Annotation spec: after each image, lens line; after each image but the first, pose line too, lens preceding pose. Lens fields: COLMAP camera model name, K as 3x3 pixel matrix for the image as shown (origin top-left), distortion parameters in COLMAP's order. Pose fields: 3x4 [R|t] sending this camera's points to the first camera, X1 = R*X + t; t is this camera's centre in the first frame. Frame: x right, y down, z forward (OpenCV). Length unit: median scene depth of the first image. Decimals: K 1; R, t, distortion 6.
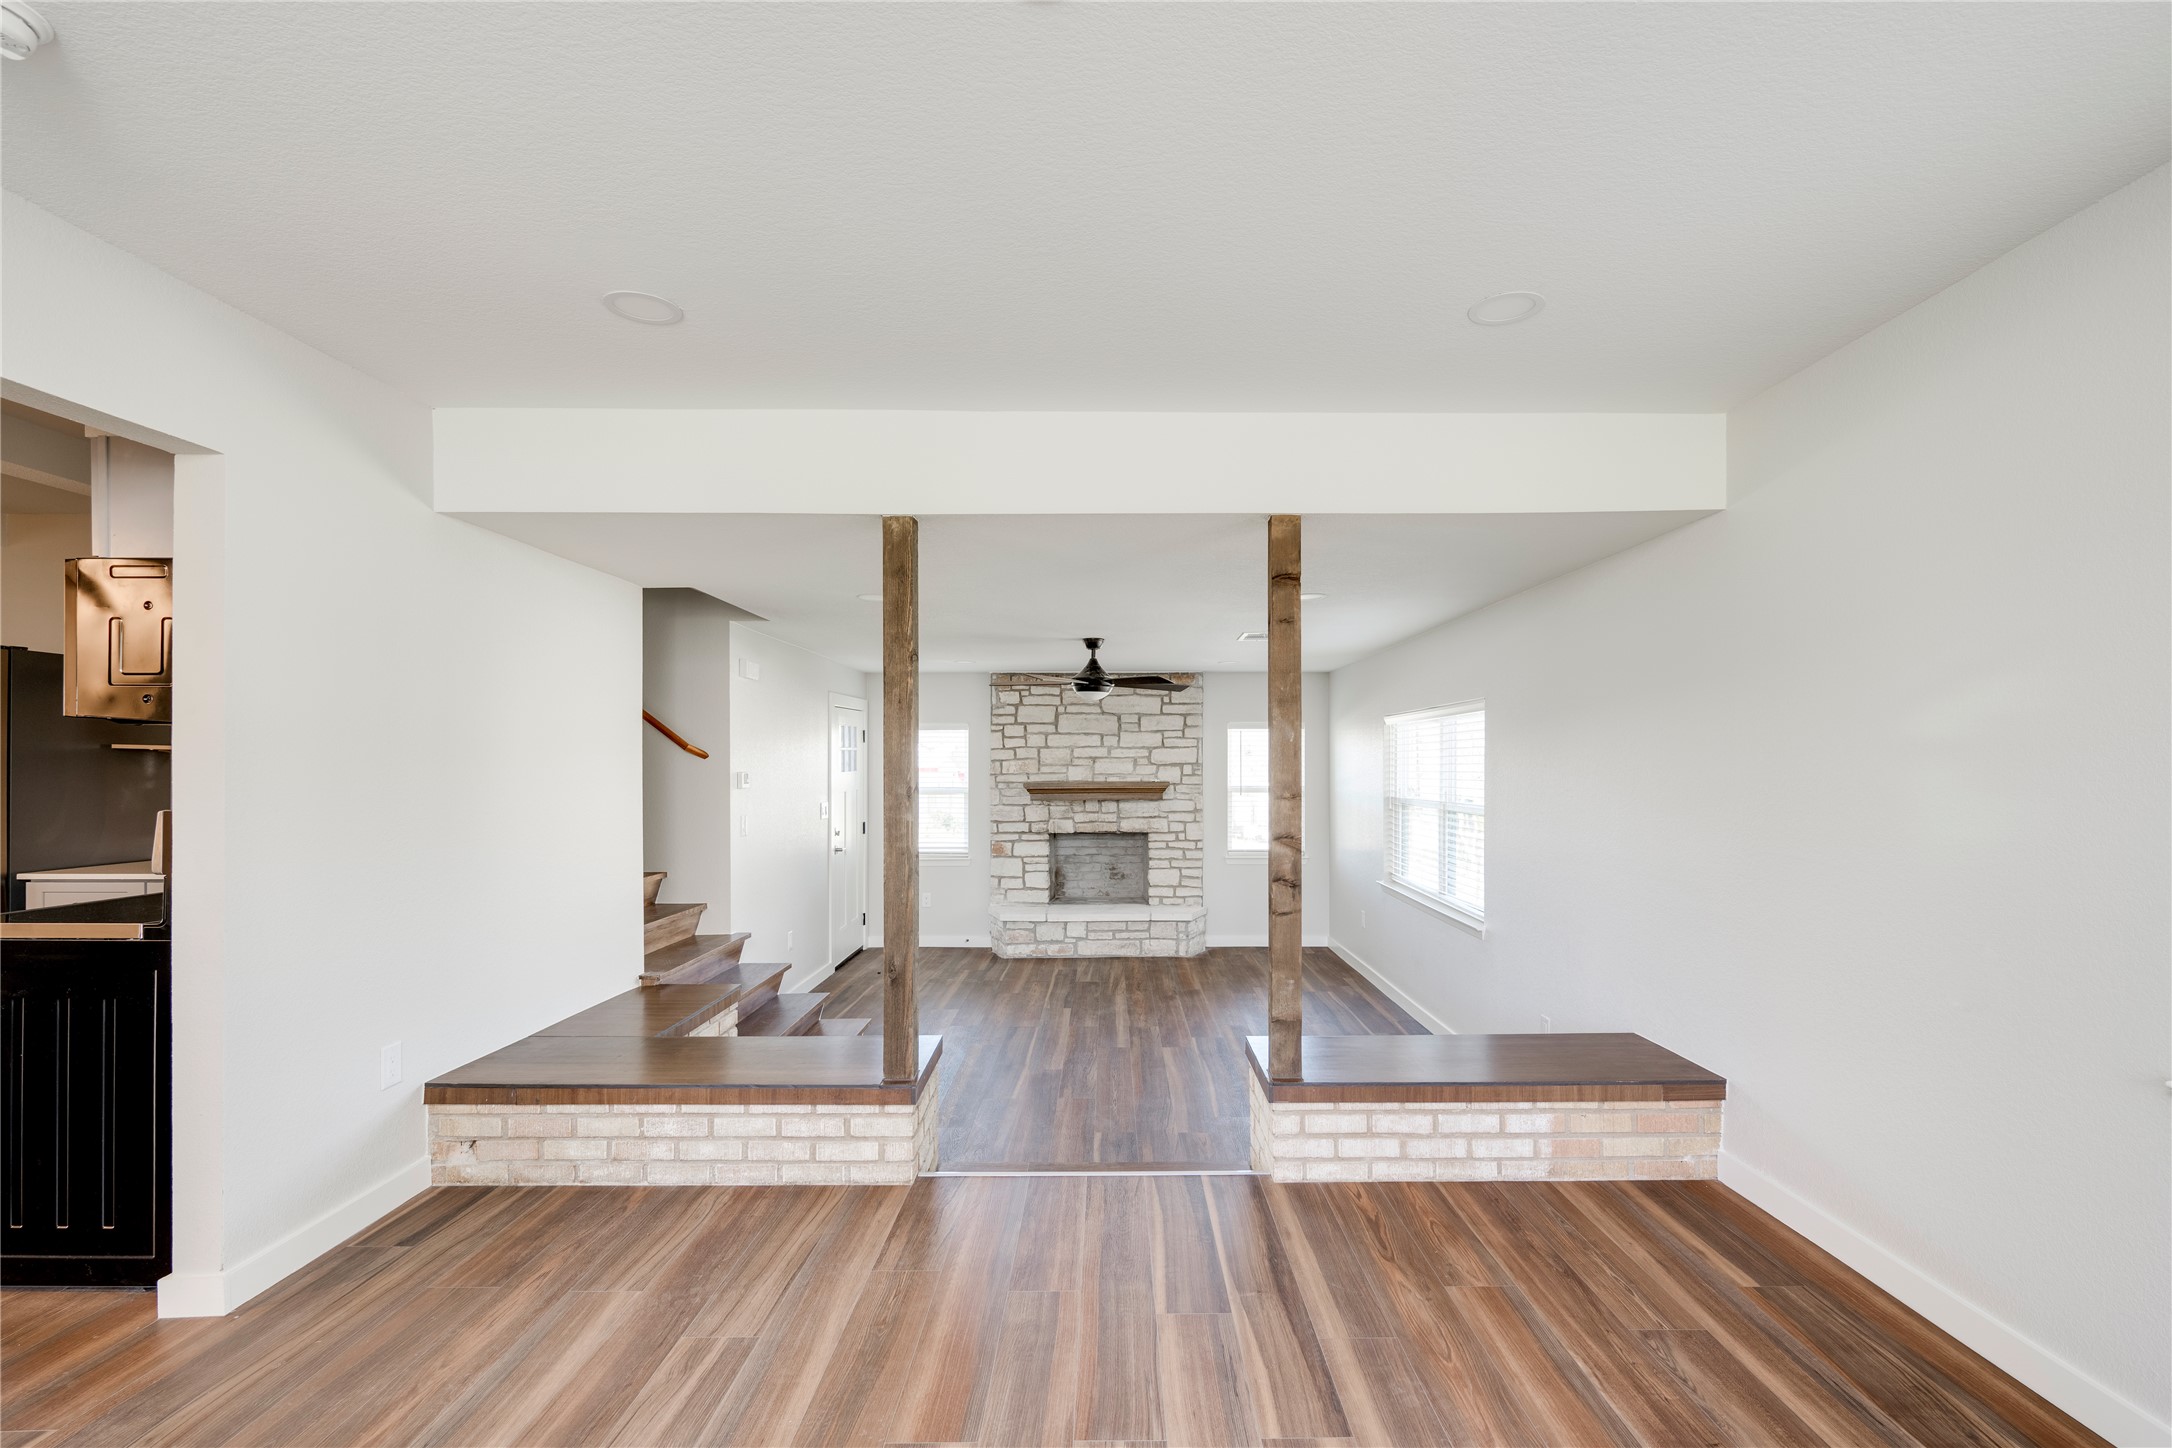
lens RADIAL K [[967.8, 0, 1106.0], [0, 967.8, 760.6], [0, 0, 1]] dist [-0.007378, -0.000547]
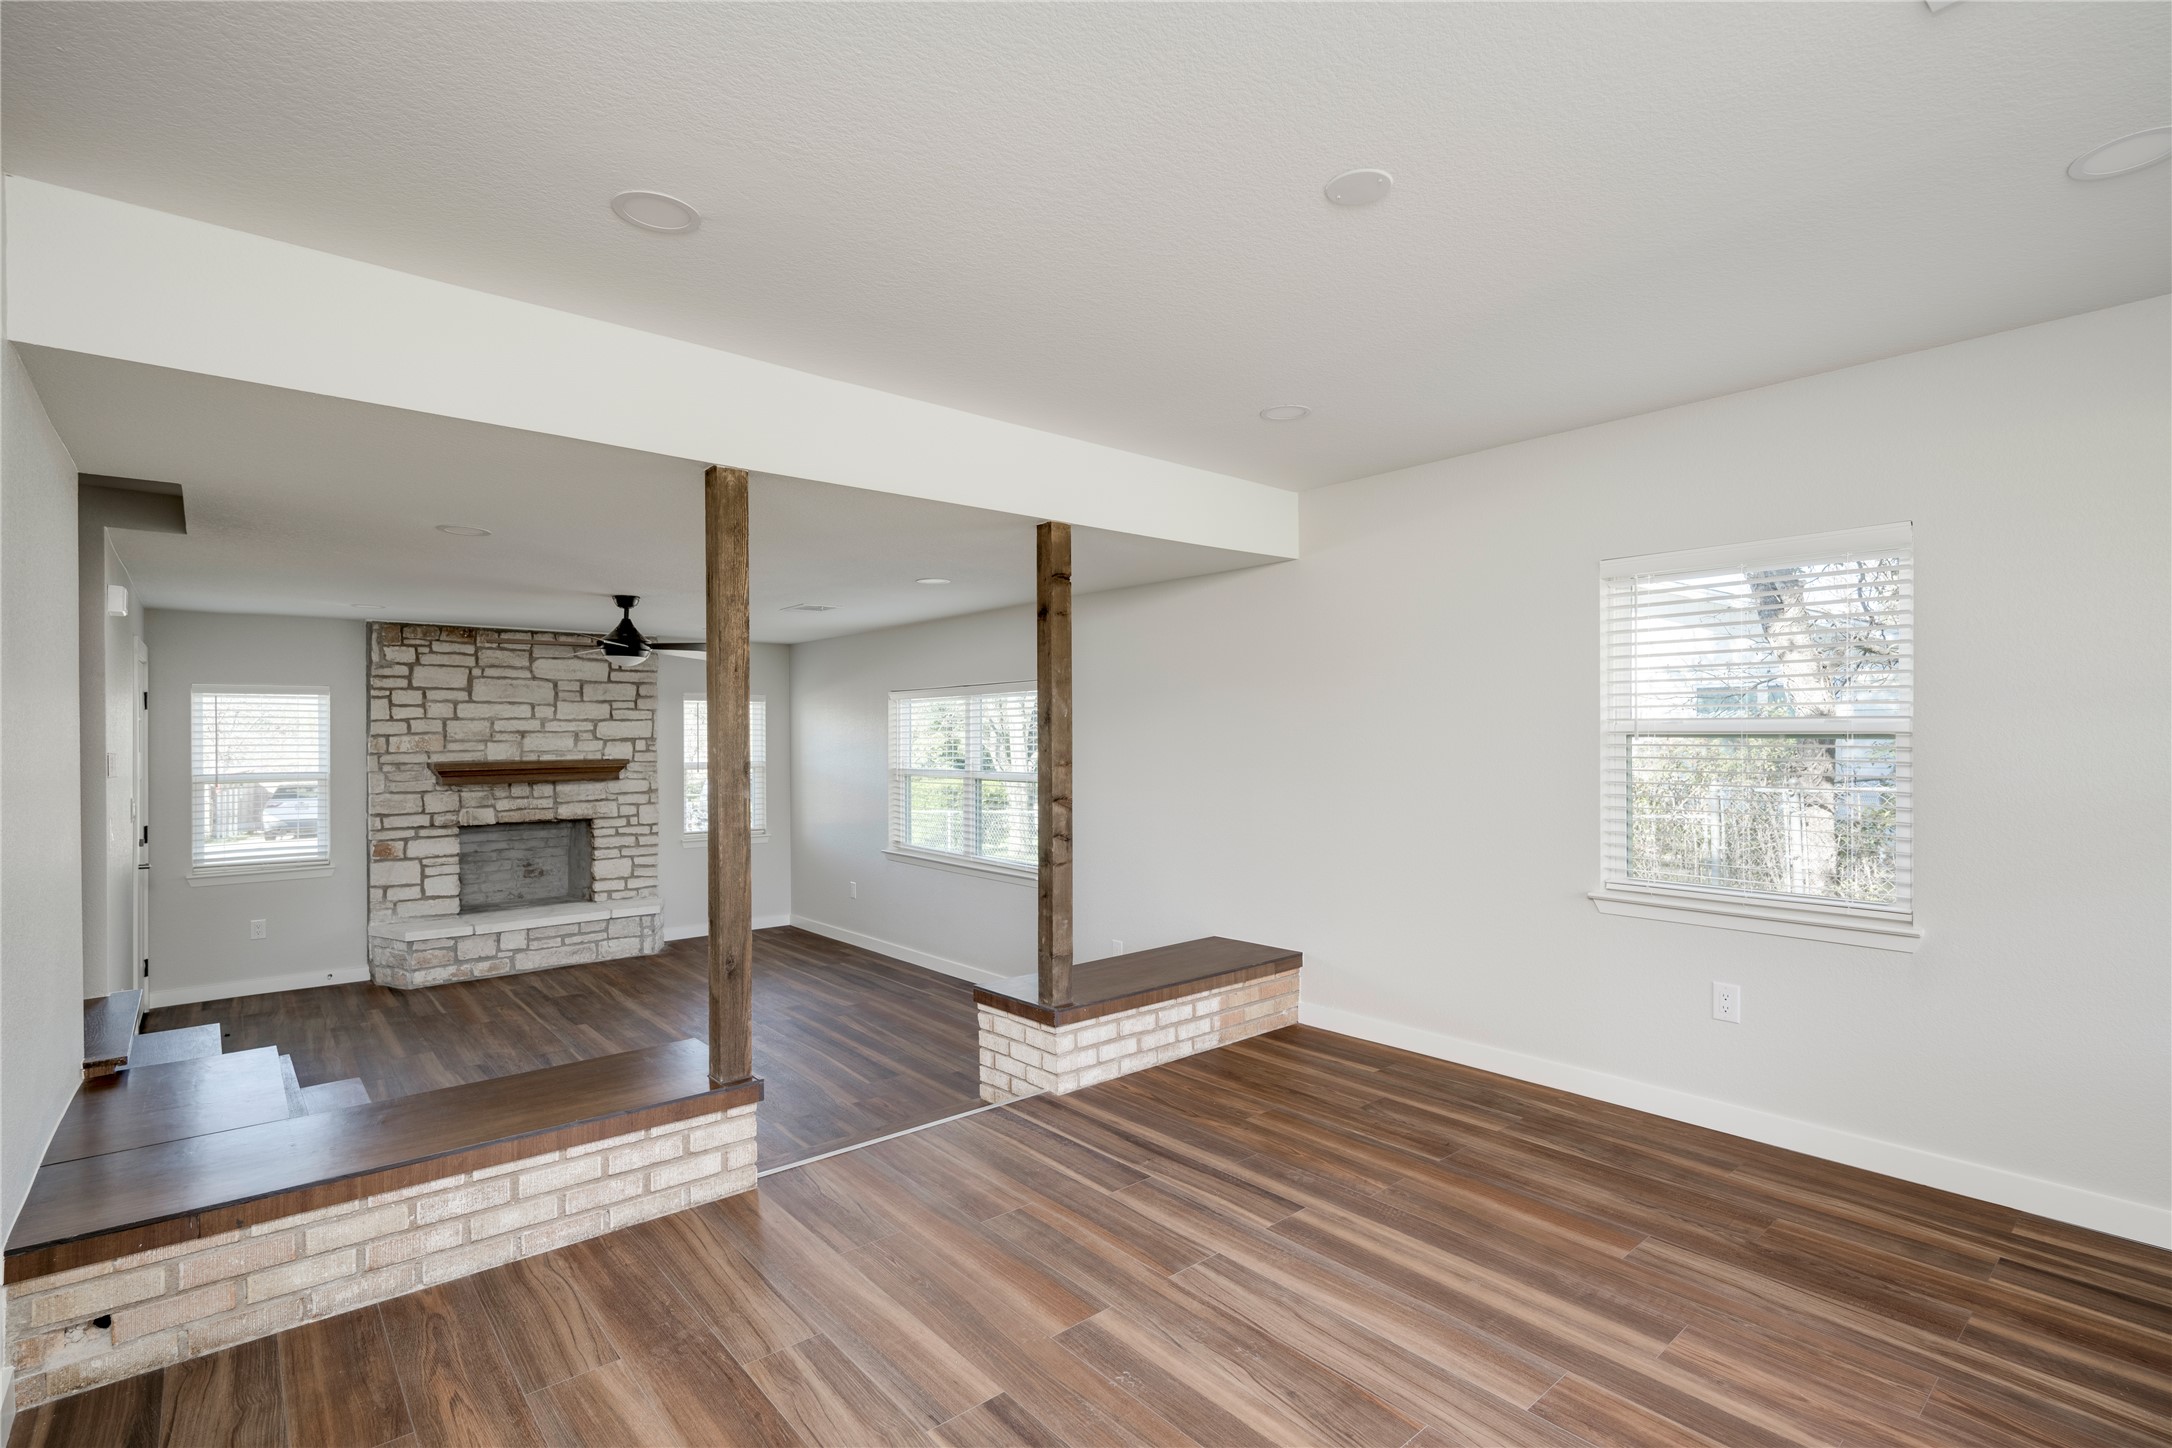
lens RADIAL K [[1028.1, 0, 1092.1], [0, 1028.1, 738.0], [0, 0, 1]] dist [-0.000767, -0.001532]
pose [[0.757162, -0.004485, 0.653212, -0.526425], [0.002869, 0.999990, 0.003540, 0.001140], [-0.653221, -0.000807, 0.757167, 0.030814]]
